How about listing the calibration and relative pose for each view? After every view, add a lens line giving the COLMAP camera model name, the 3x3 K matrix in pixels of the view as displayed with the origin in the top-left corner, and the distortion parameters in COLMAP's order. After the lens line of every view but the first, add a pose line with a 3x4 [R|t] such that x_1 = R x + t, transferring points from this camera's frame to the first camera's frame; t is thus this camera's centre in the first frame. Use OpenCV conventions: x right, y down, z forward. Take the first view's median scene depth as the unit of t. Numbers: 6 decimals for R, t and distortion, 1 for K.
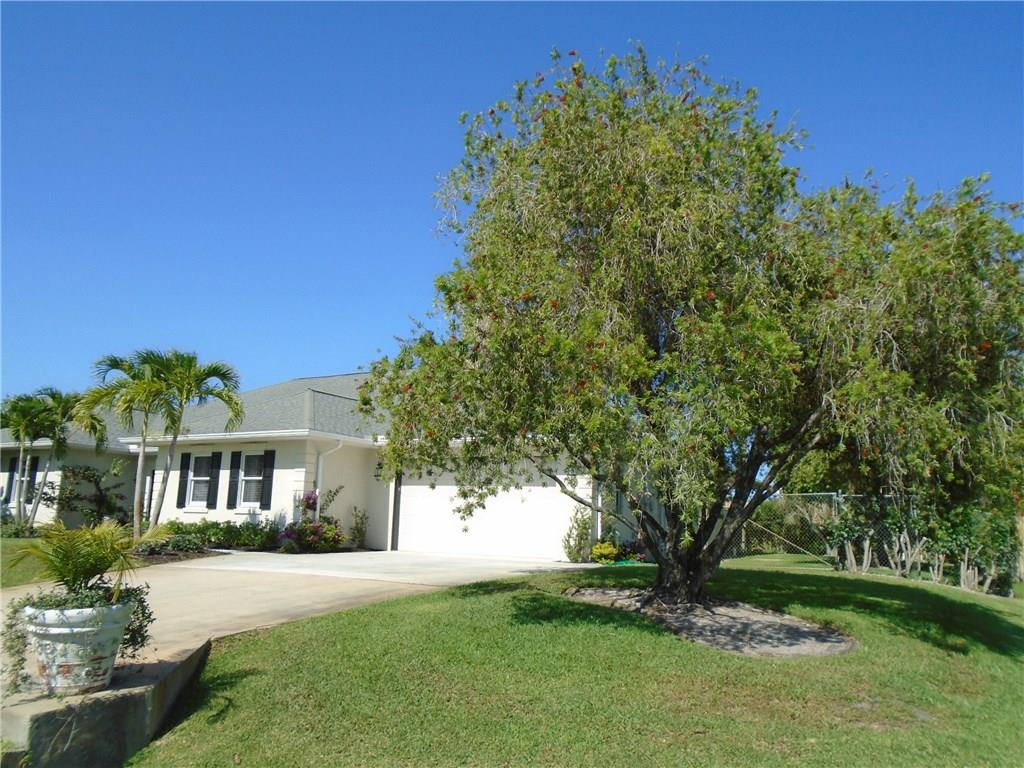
lens RADIAL K [[790.9, 0, 510.3], [0, 790.9, 380.0], [0, 0, 1]] dist [-0.003646, 0.000577]
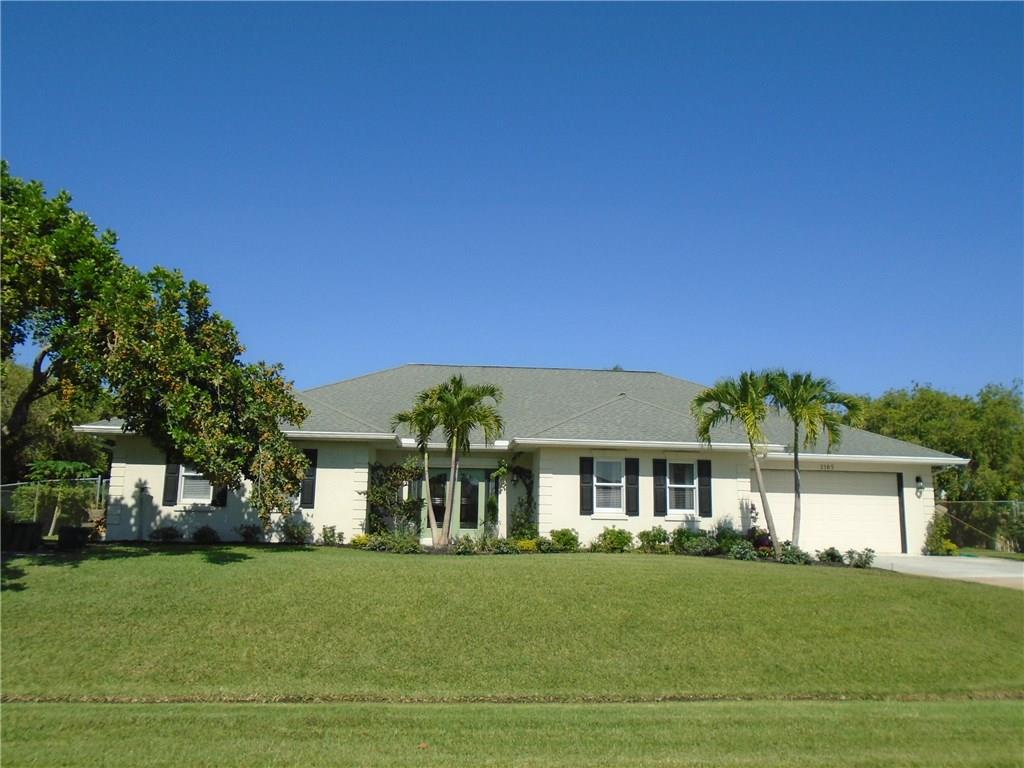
lens RADIAL K [[790.9, 0, 510.3], [0, 790.9, 380.0], [0, 0, 1]] dist [-0.003646, 0.000577]
pose [[0.825838, 0.081033, 0.558055, -1.075435], [-0.100553, 0.994922, 0.004334, 0.005393], [-0.554870, -0.059693, 0.829793, 0.276533]]
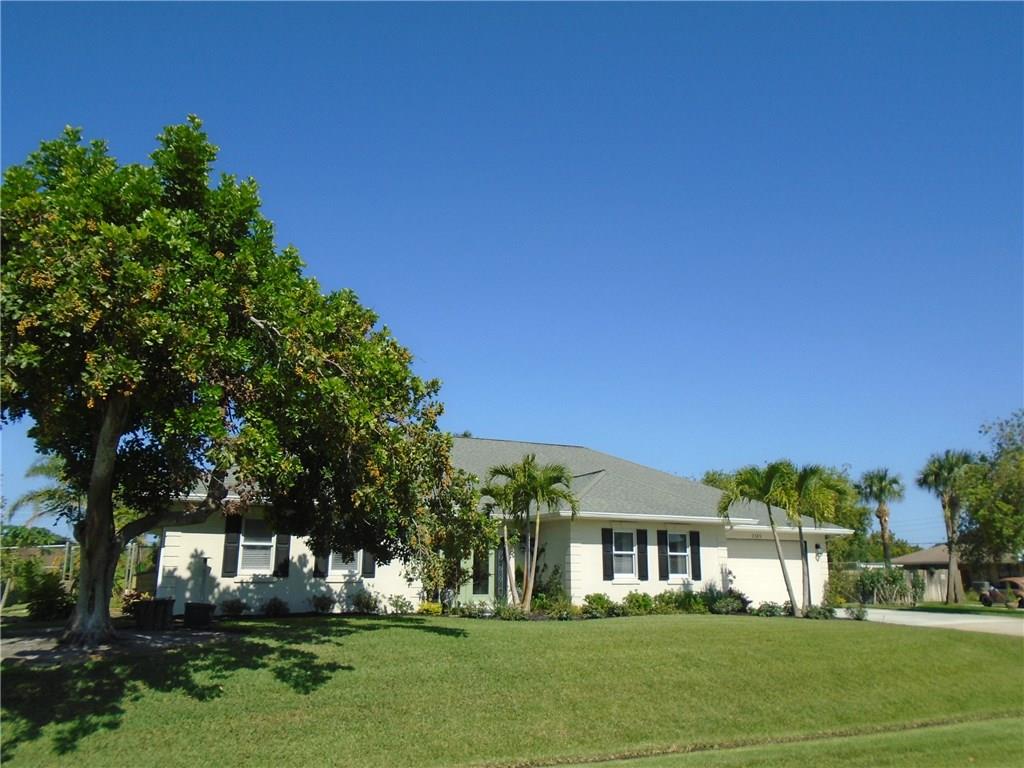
lens RADIAL K [[763.6, 0, 512.0], [0, 763.6, 384.0], [0, 0, 1]] dist [-0.008872, 0.001015]
pose [[0.595428, 0.173310, 0.784493, -1.401643], [-0.137756, 0.984018, -0.112833, 0.036010], [-0.791511, -0.040885, 0.609786, 0.498384]]
